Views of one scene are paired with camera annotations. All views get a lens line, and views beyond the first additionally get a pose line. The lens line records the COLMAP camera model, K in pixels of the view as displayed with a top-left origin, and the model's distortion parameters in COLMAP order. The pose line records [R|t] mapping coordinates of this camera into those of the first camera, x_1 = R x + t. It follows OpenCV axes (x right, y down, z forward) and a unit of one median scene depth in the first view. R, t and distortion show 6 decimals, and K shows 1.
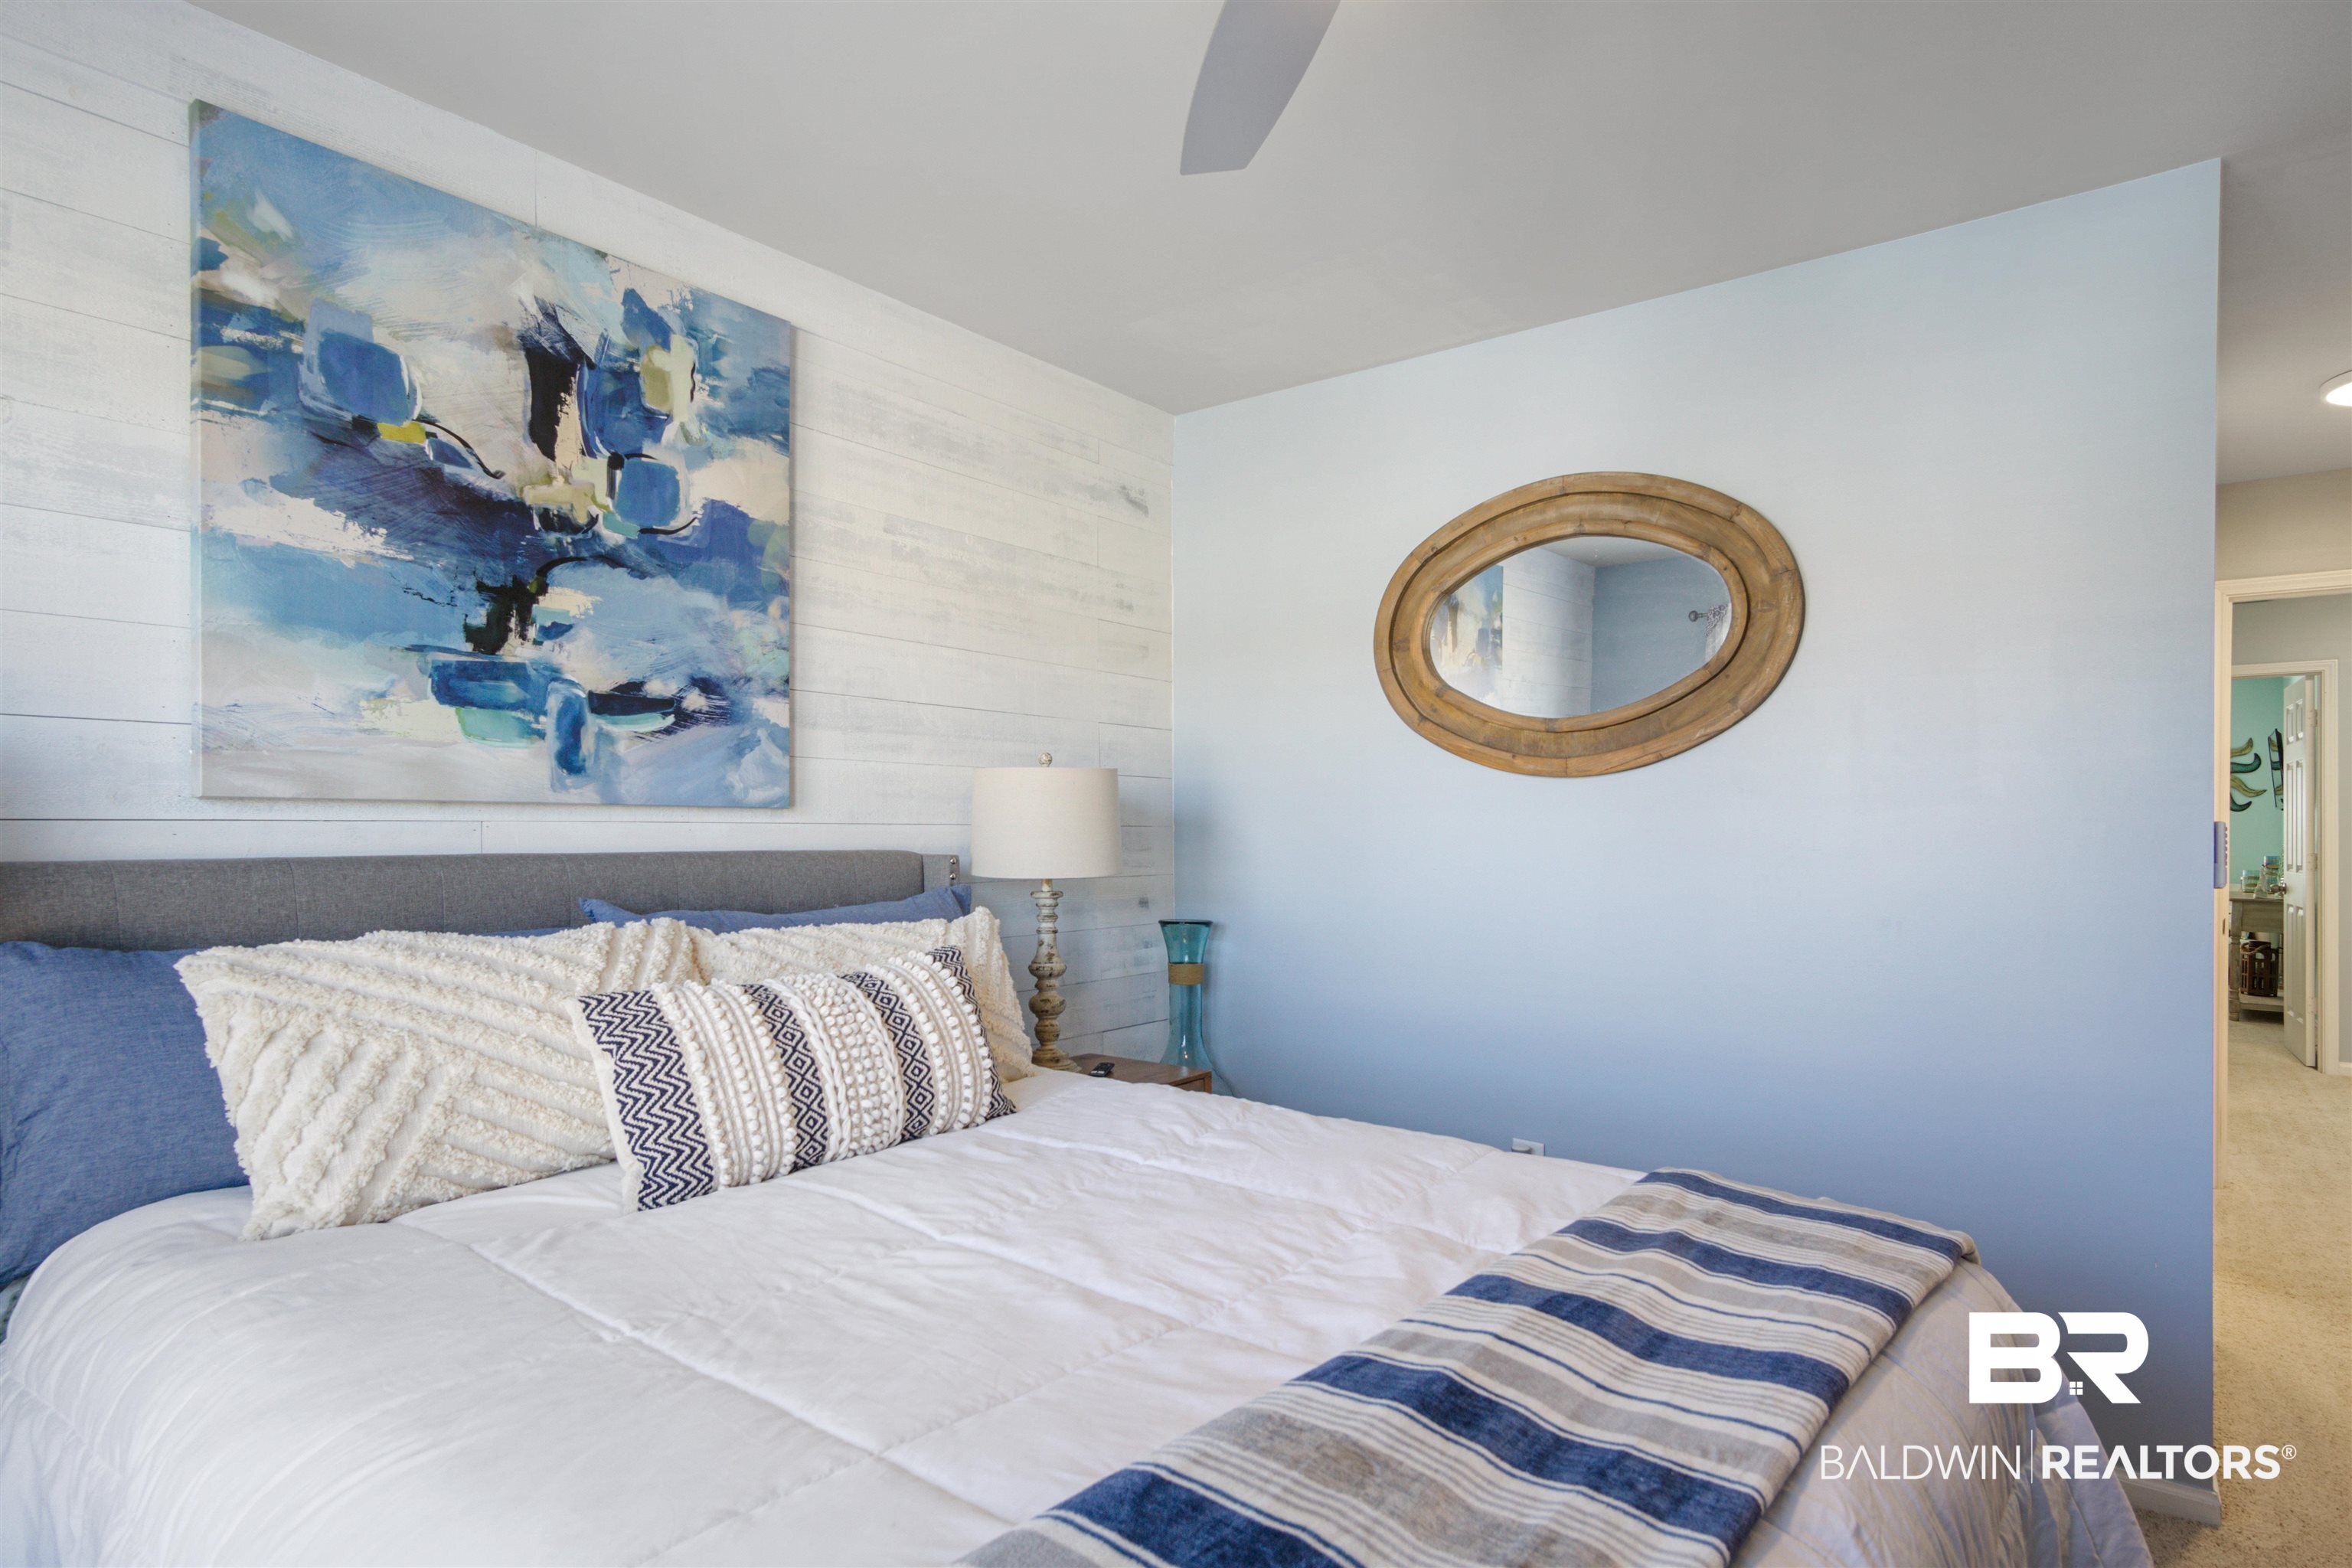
lens RADIAL K [[1266.0, 0, 1119.5], [0, 1266.0, 817.1], [0, 0, 1]] dist [-0.006282, 0.003362]
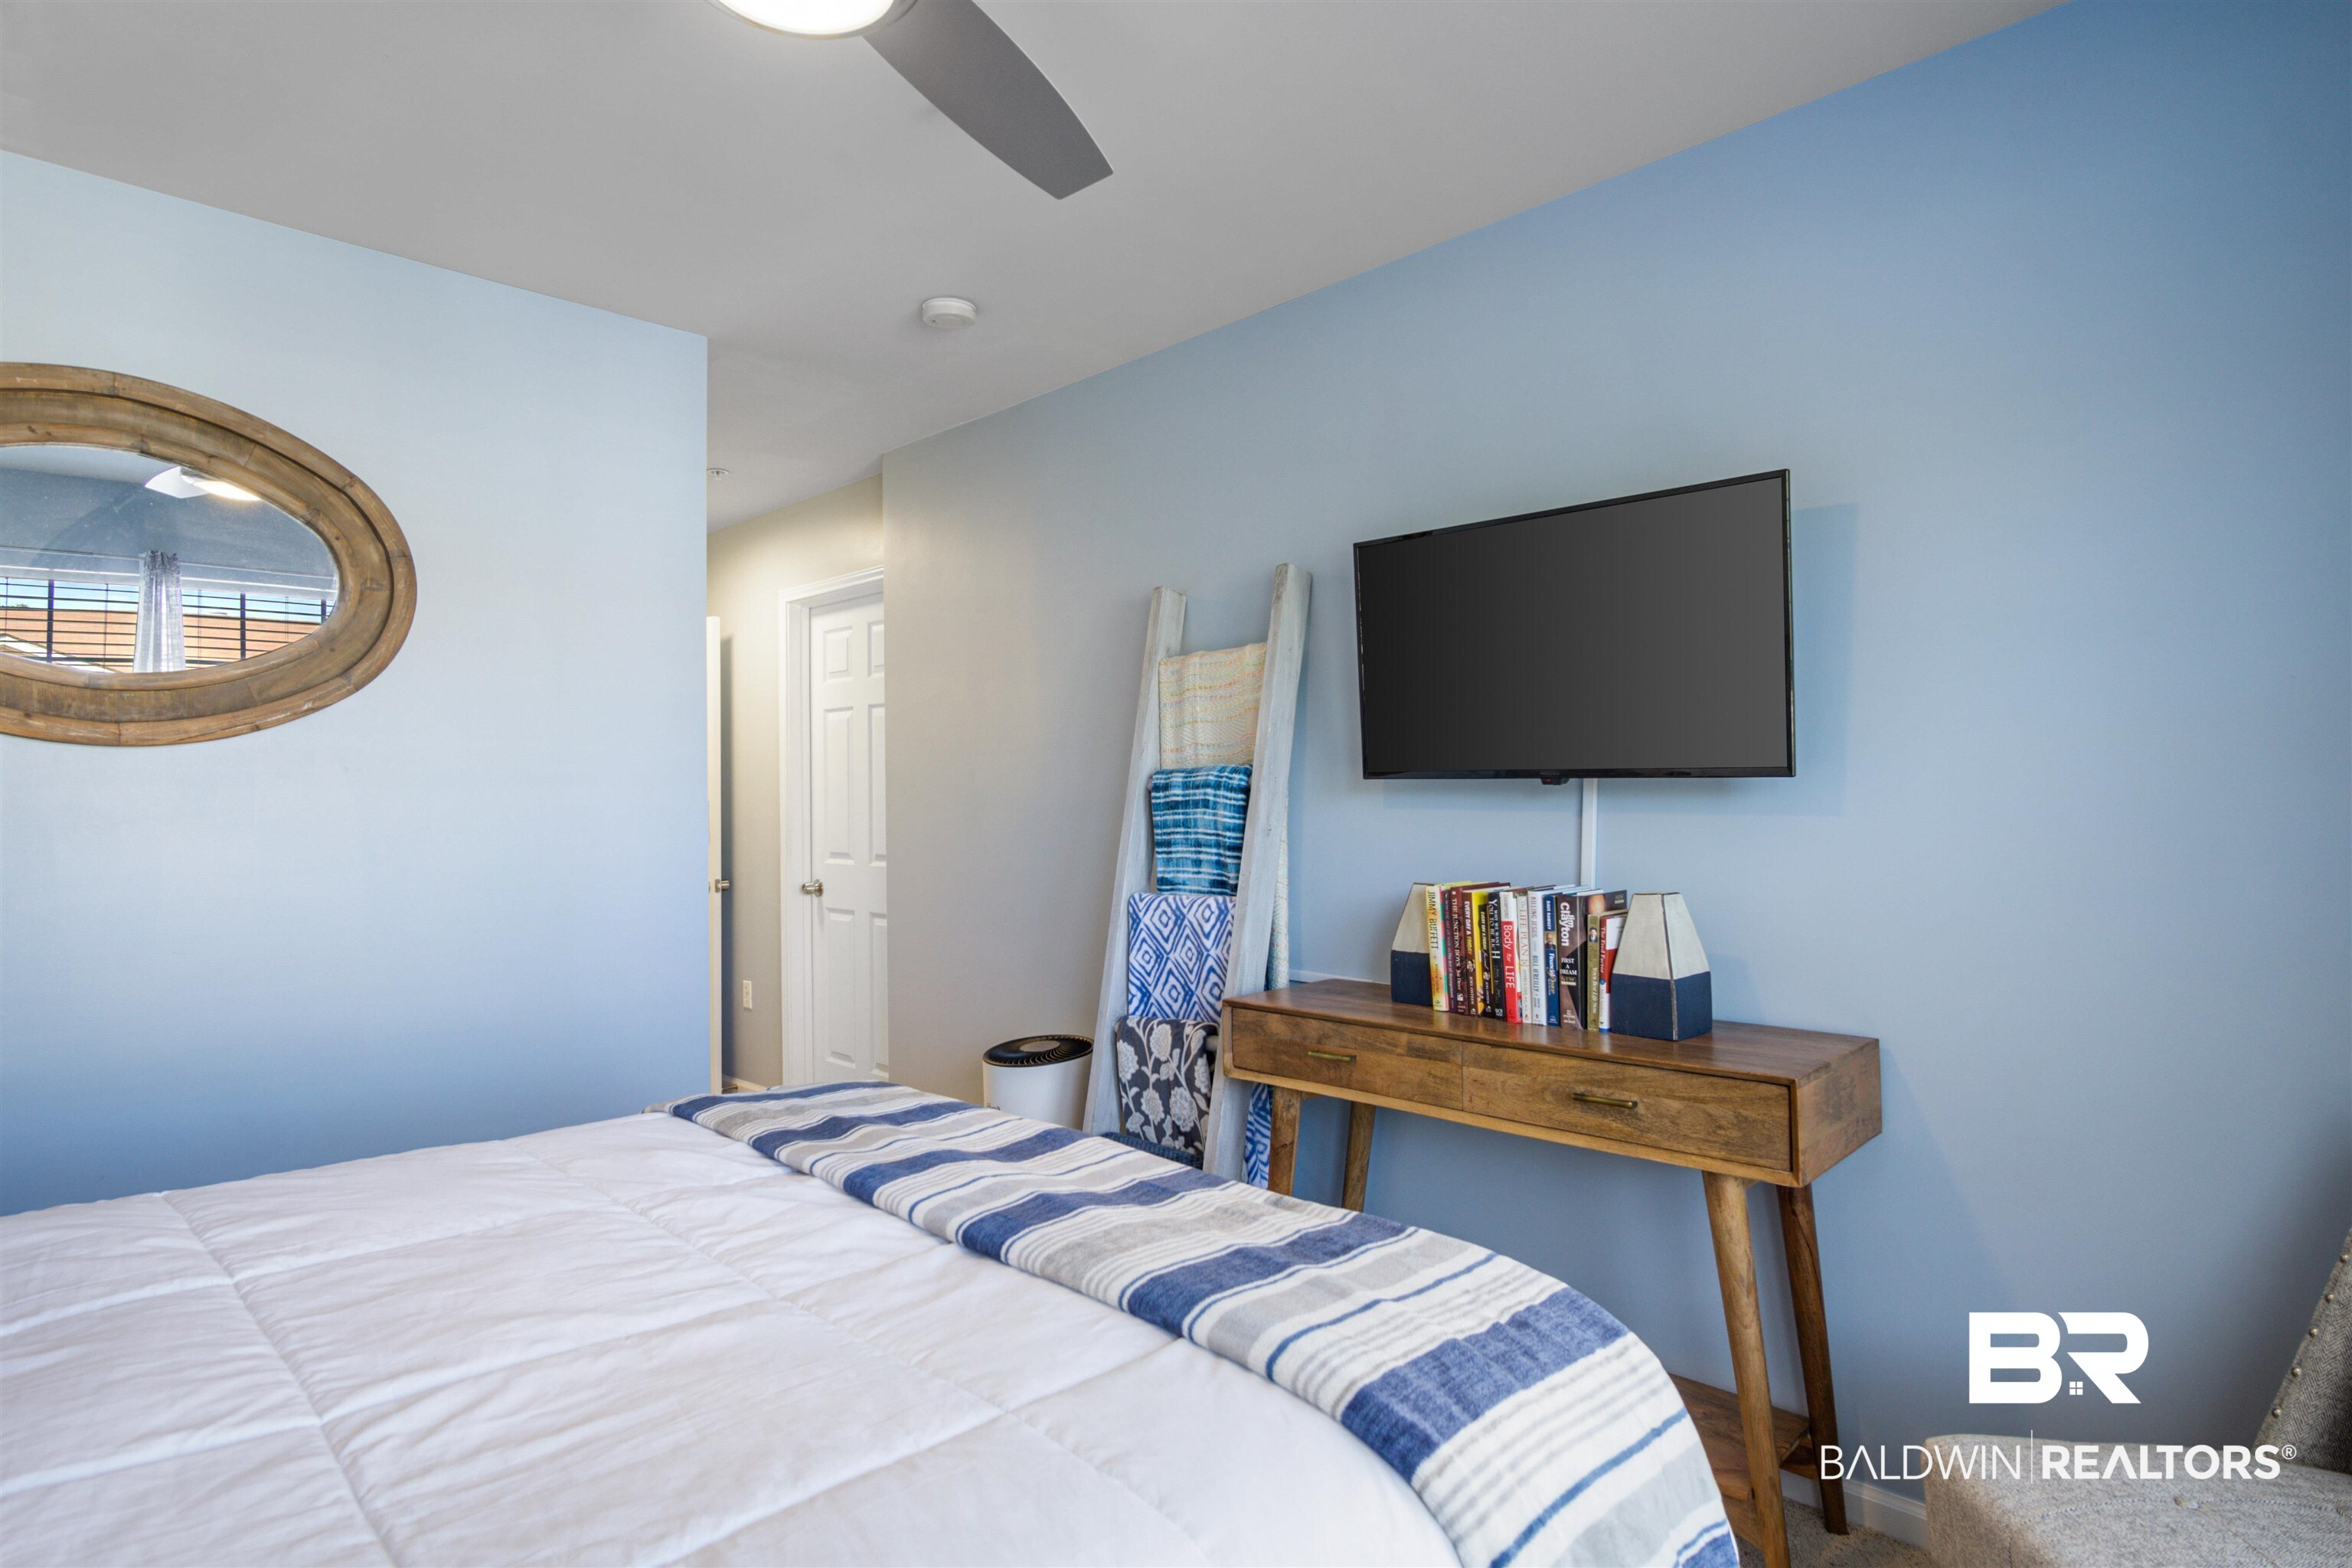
lens RADIAL K [[1266.0, 0, 1187.8], [0, 1266.0, 792.5], [0, 0, 1]] dist [-0.006282, 0.003362]
pose [[0.107877, 0.002283, 0.994162, -0.979351], [-0.001612, 0.999996, -0.002121, -0.003345], [-0.994163, -0.001374, 0.107880, 0.597681]]
